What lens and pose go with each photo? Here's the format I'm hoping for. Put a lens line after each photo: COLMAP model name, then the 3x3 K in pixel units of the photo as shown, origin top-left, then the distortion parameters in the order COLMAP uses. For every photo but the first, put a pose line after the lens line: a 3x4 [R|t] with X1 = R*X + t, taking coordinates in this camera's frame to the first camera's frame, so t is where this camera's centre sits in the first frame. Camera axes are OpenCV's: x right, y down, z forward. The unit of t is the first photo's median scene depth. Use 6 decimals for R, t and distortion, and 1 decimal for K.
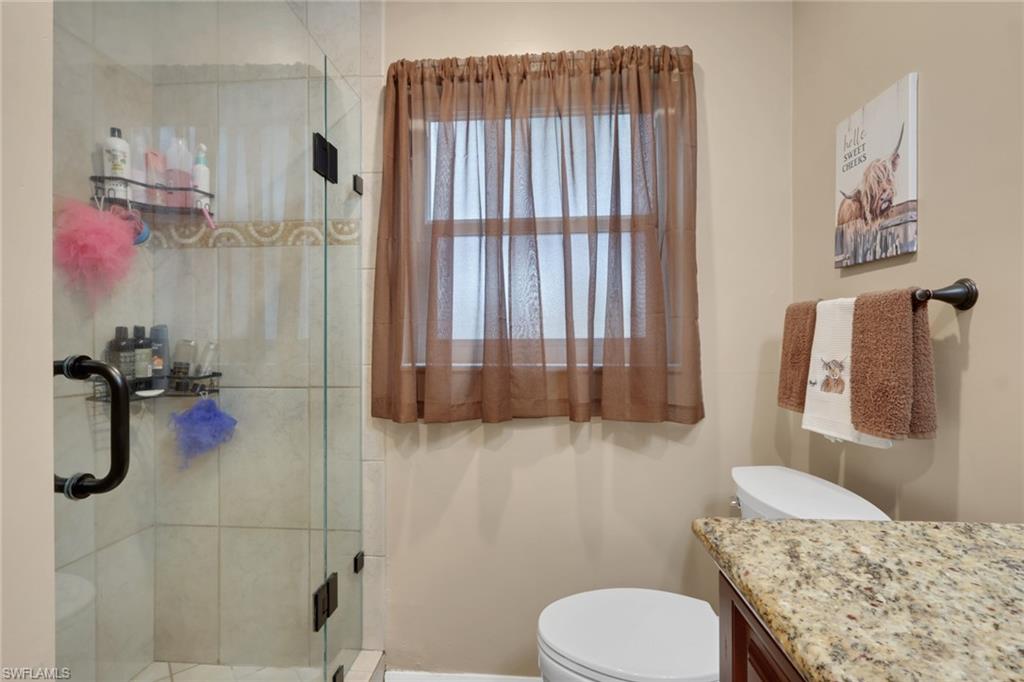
lens RADIAL K [[473.8, 0, 506.2], [0, 473.8, 341.7], [0, 0, 1]] dist [-0.002764, -0.000476]
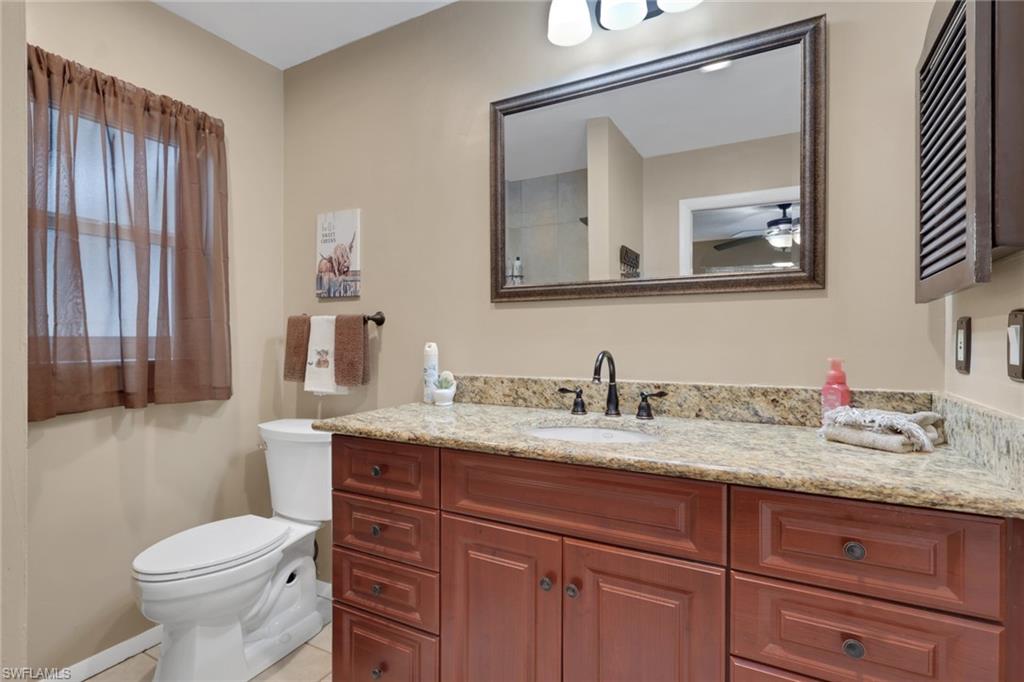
lens RADIAL K [[473.8, 0, 506.2], [0, 473.8, 341.7], [0, 0, 1]] dist [-0.002764, -0.000476]
pose [[0.398237, -0.001958, 0.917280, -0.640167], [0.001469, 0.999998, 0.001496, 0.006137], [-0.917281, 0.000752, 0.398239, -0.336346]]
